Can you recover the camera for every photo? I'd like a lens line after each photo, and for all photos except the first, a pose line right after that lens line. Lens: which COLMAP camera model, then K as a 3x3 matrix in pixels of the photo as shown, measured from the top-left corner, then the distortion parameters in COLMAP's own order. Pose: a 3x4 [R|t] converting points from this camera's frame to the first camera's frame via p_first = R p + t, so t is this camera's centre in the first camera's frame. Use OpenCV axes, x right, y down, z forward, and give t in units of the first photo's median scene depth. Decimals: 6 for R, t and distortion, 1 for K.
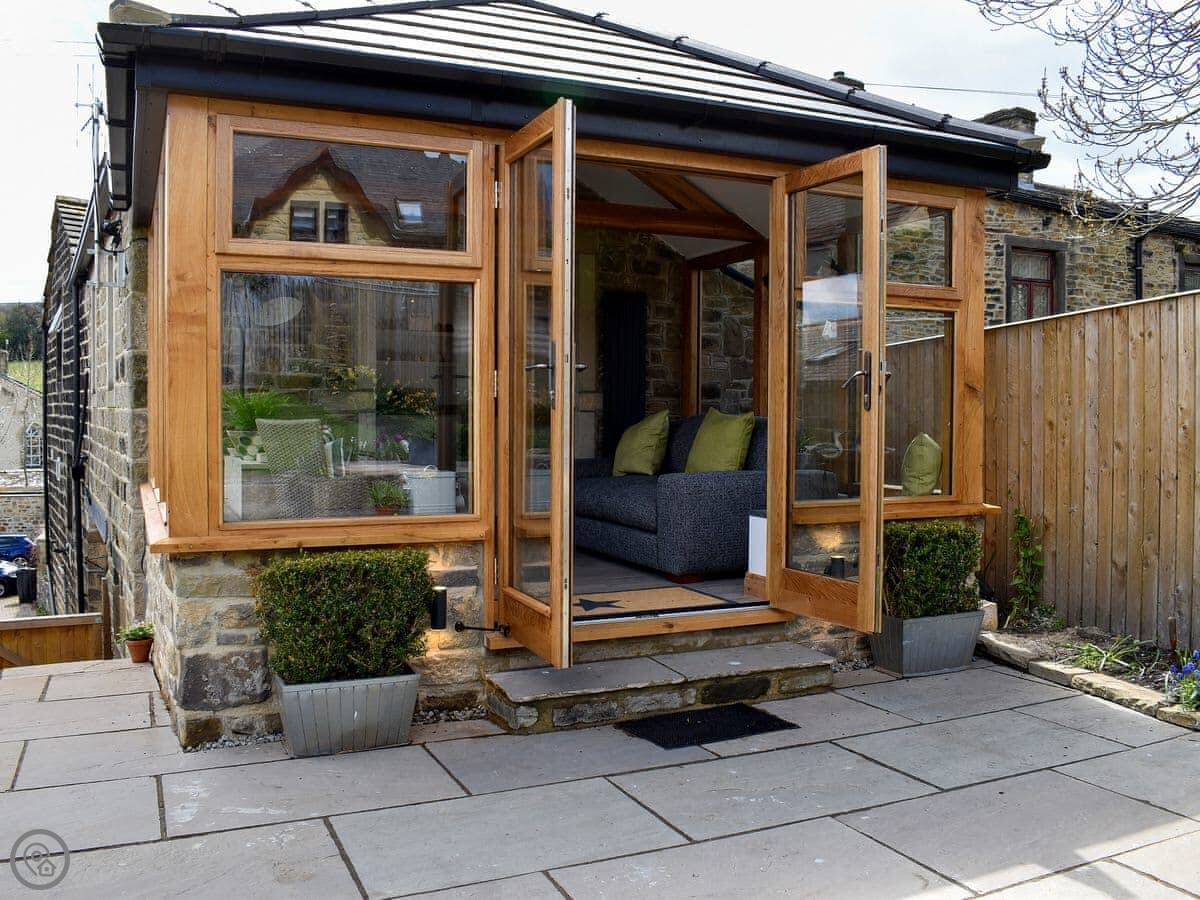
lens RADIAL K [[1038.9, 0, 600.0], [0, 1038.9, 450.0], [0, 0, 1]] dist [-0.085797, 0.004061]
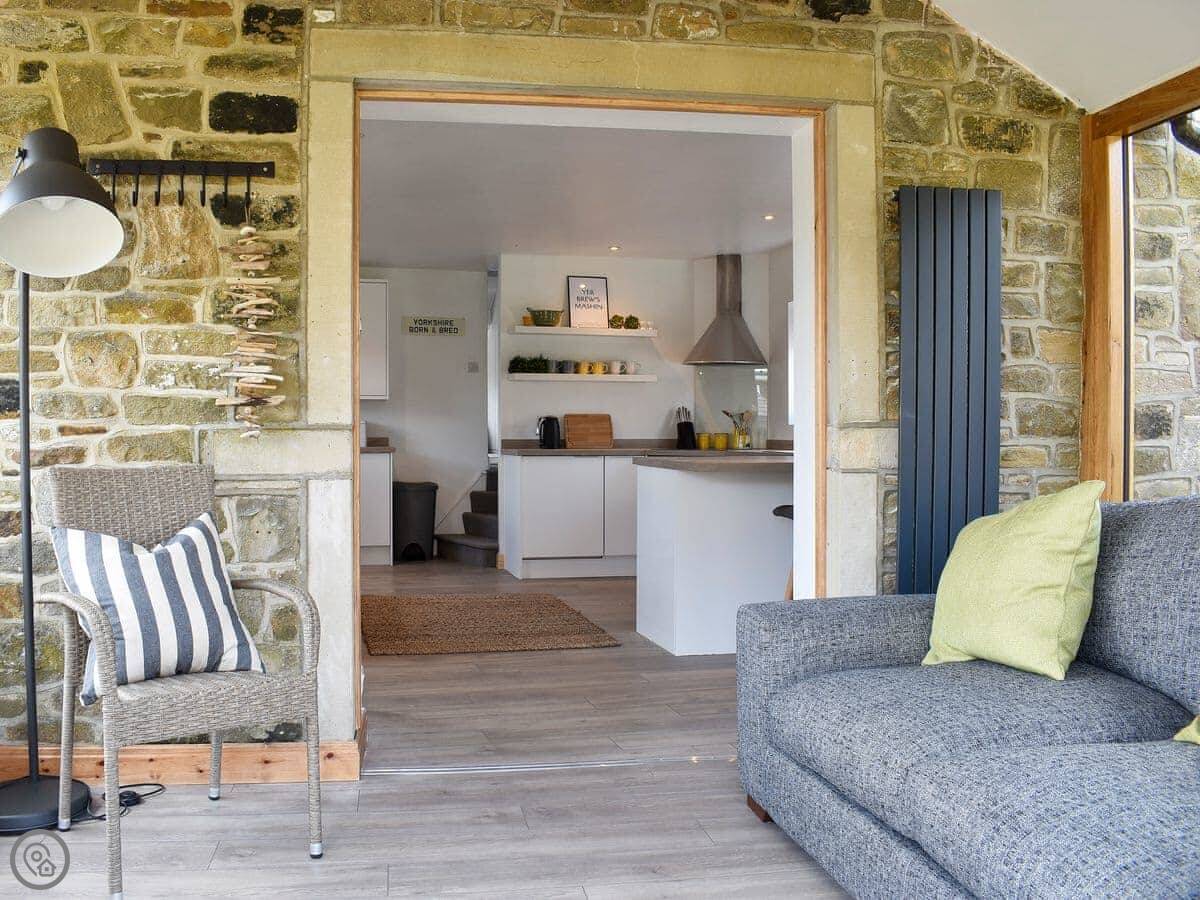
lens RADIAL K [[1038.9, 0, 600.0], [0, 1038.9, 450.0], [0, 0, 1]] dist [-0.085797, 0.004061]
pose [[0.971589, 0.000210, -0.236676, -0.015105], [-0.003751, 0.999888, -0.014512, -0.038732], [0.236646, 0.014988, 0.971480, 0.551644]]
